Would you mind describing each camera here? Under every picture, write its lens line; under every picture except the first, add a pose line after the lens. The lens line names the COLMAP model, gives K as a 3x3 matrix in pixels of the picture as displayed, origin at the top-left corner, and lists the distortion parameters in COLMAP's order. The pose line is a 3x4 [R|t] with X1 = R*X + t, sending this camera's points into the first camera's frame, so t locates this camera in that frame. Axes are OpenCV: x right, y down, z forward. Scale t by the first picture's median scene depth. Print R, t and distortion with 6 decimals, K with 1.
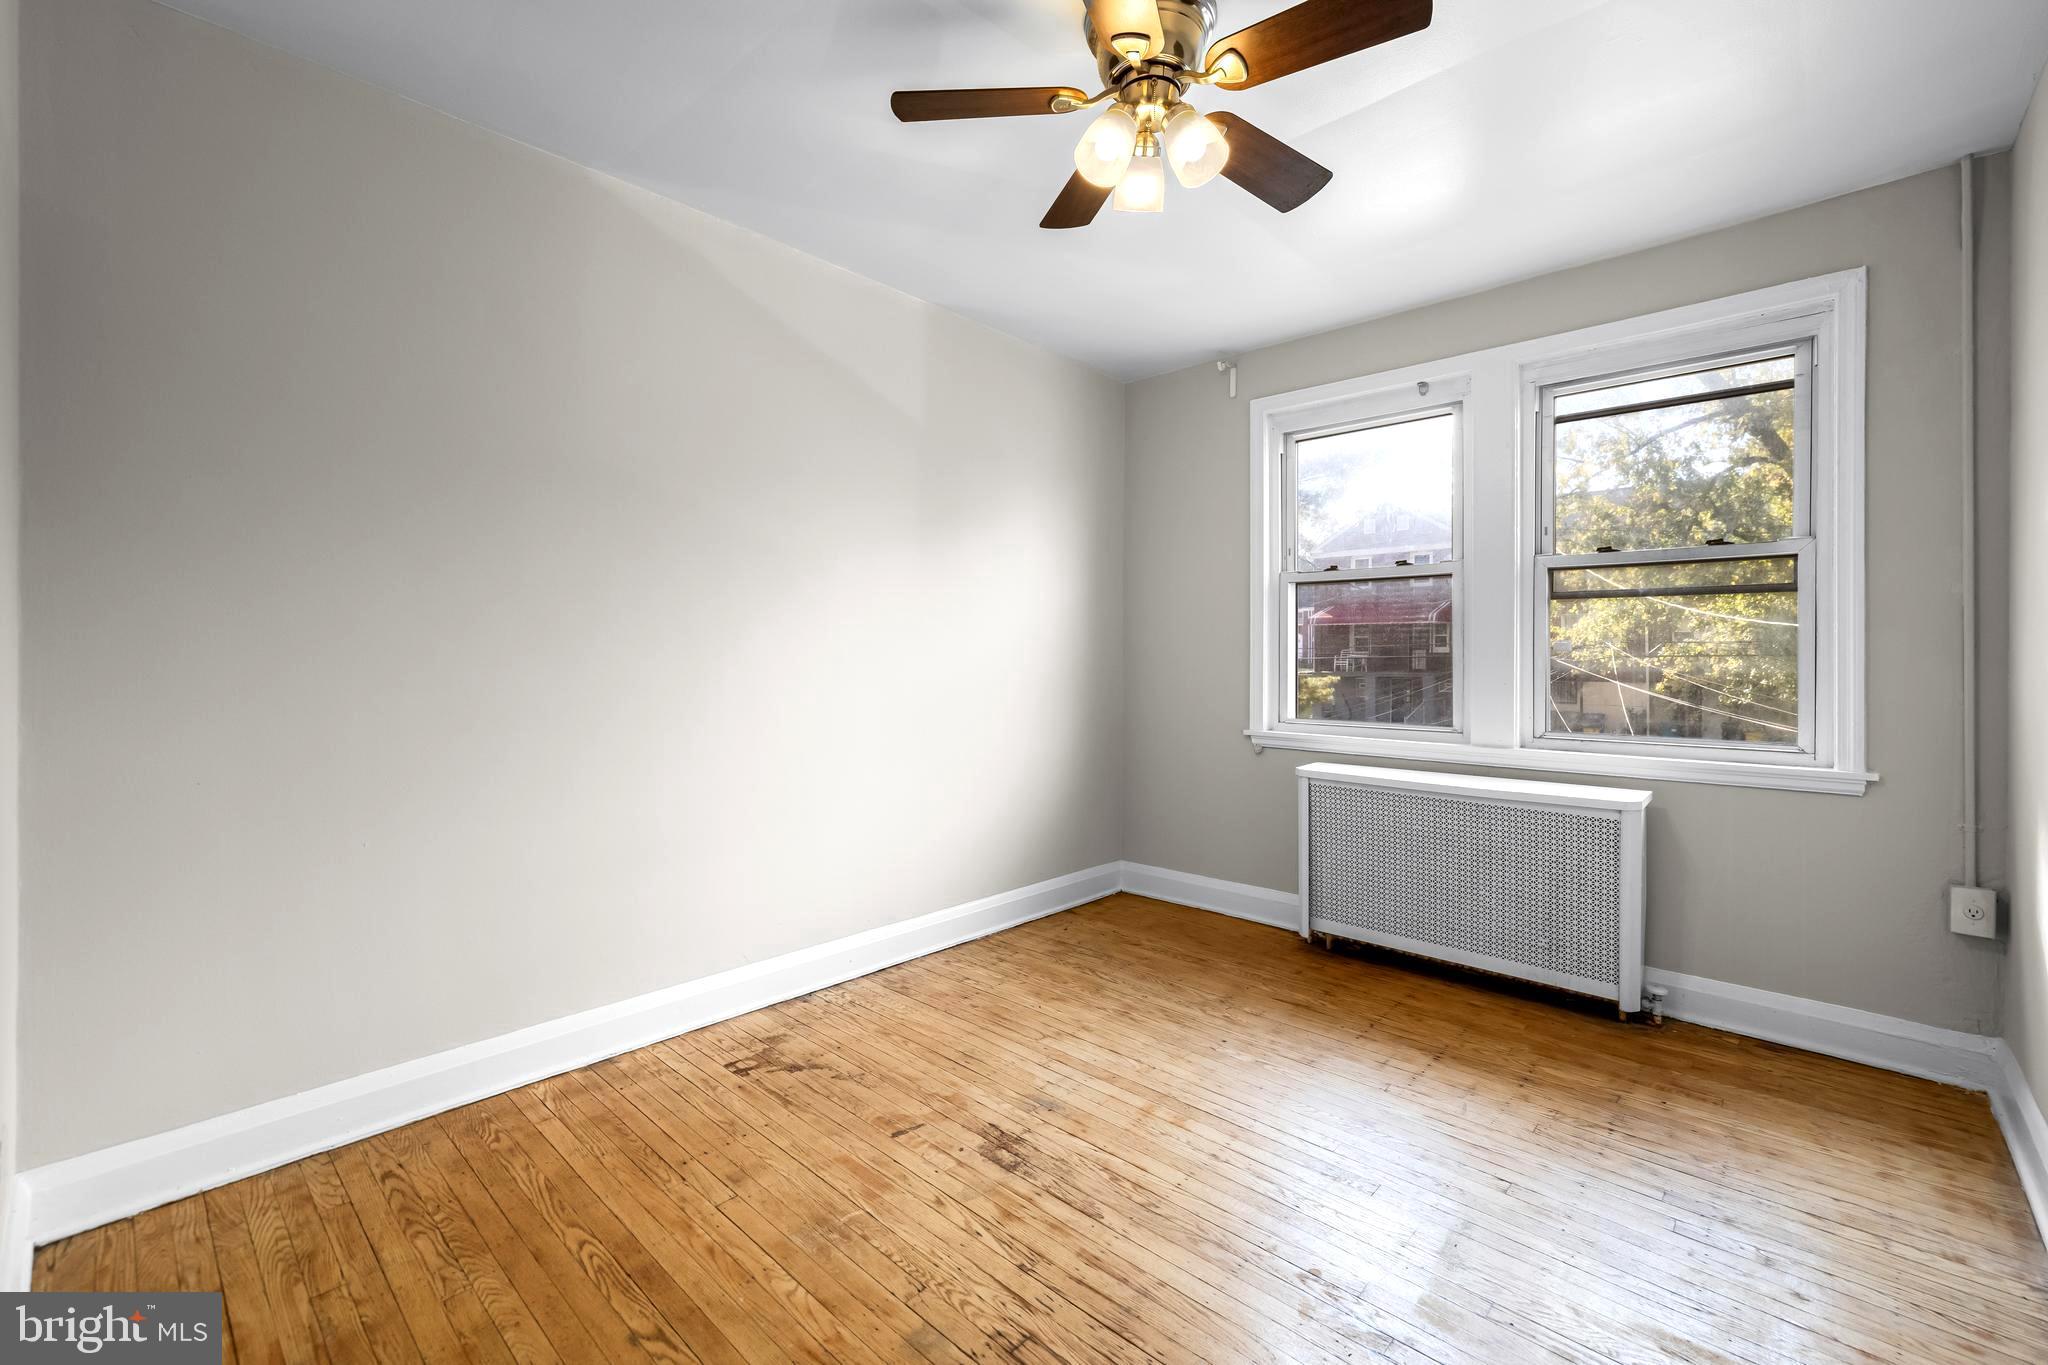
lens RADIAL K [[848.1, 0, 1019.9], [0, 848.1, 667.3], [0, 0, 1]] dist [0.001307, 0.000000]
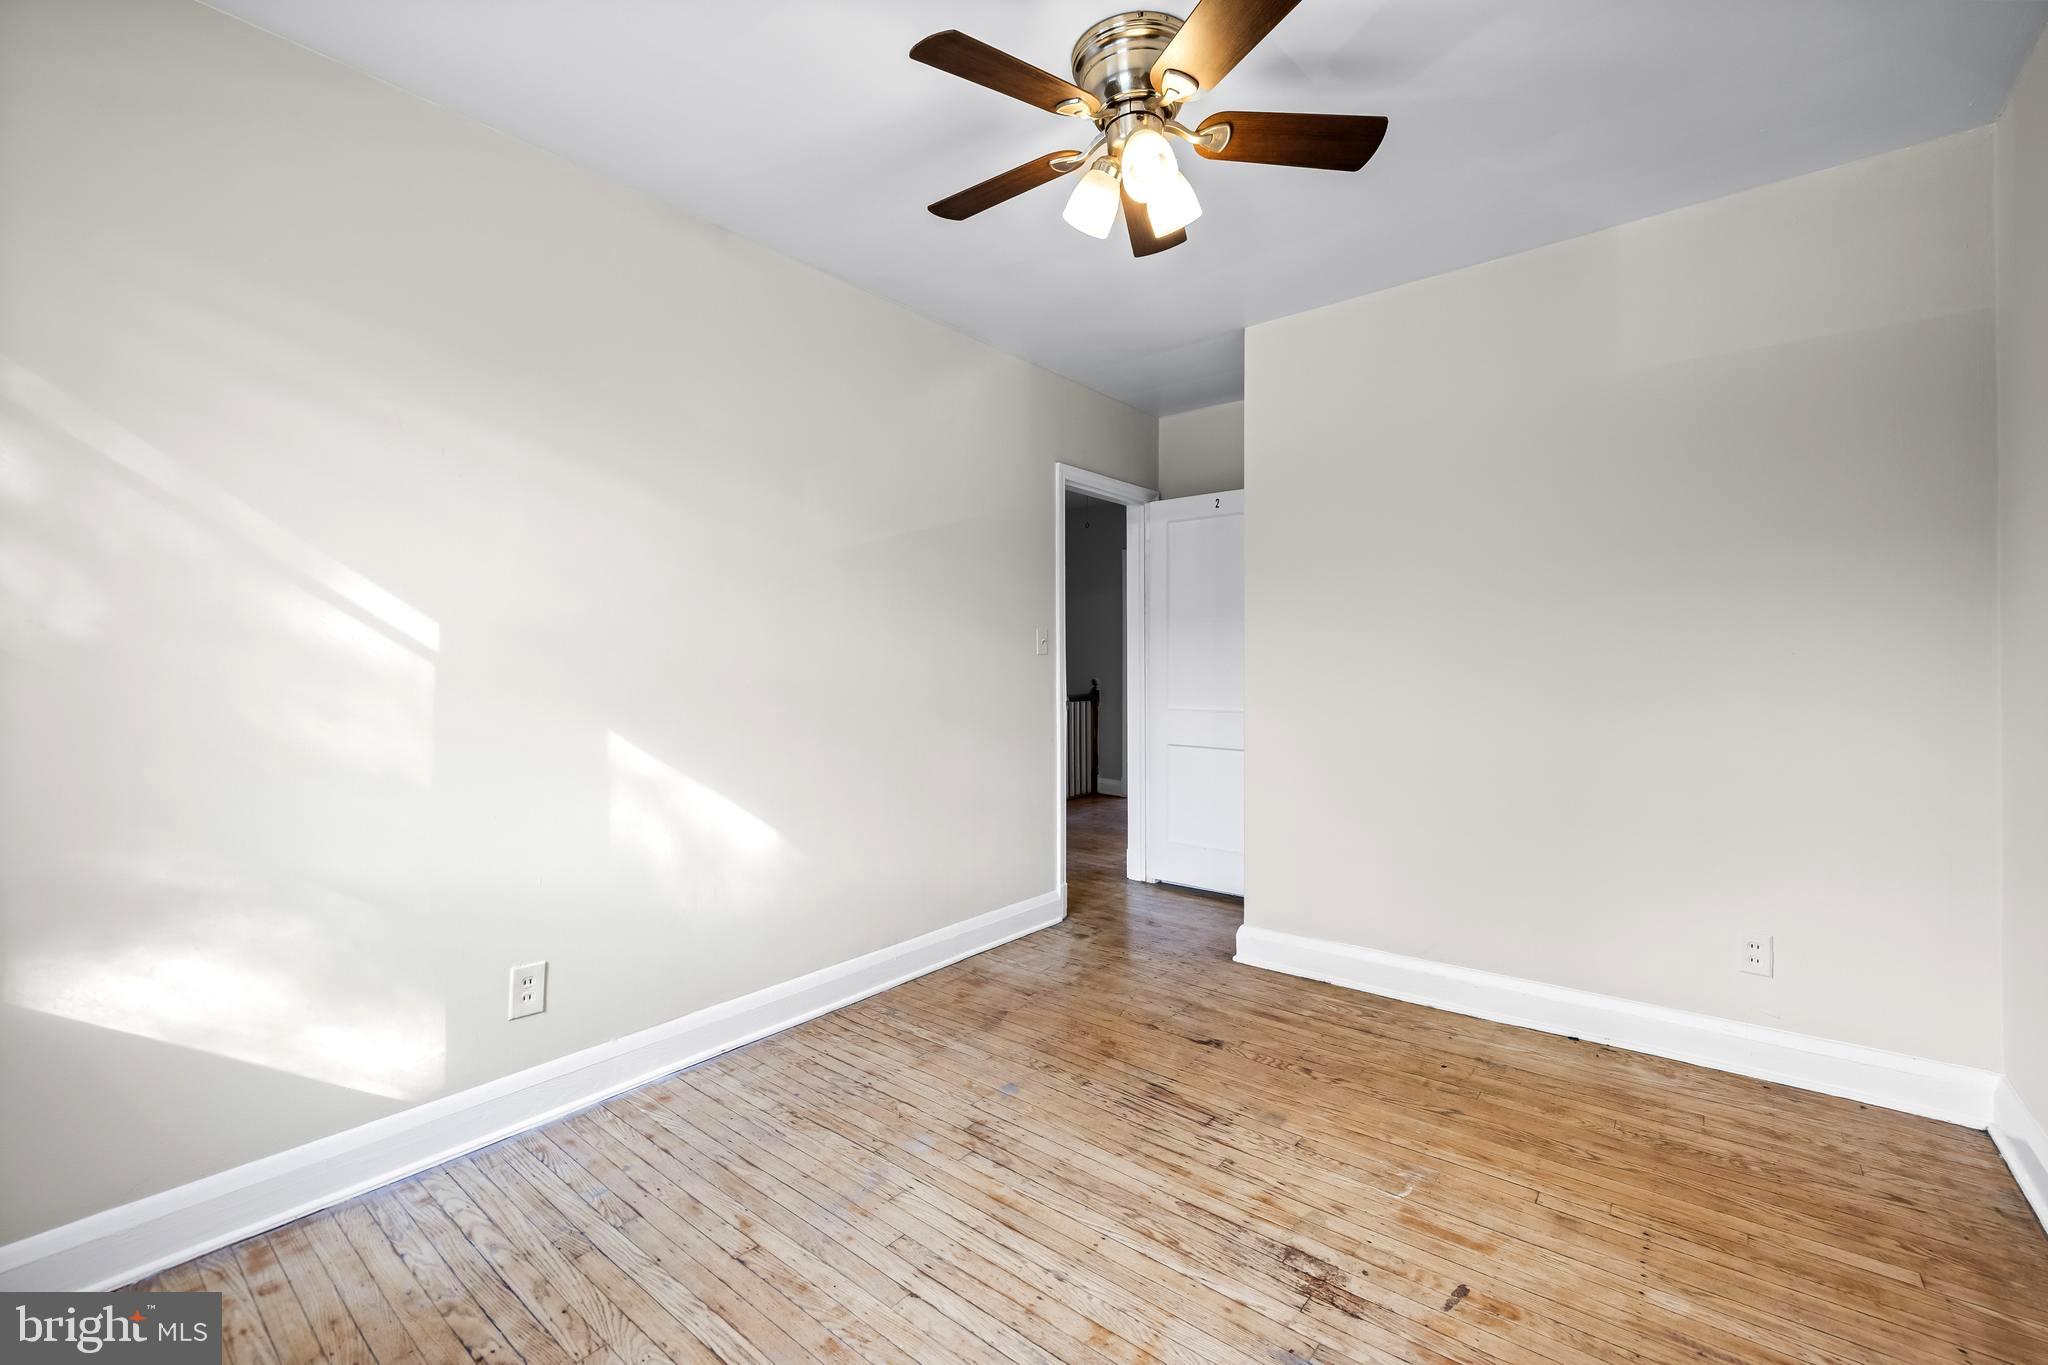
lens RADIAL K [[848.1, 0, 1019.2], [0, 848.1, 675.1], [0, 0, 1]] dist [0.001307, 0.000000]
pose [[-0.997676, -0.001235, -0.068124, 0.346678], [-0.003523, 0.999434, 0.033466, -0.039199], [0.068044, 0.033629, -0.997115, 1.914060]]
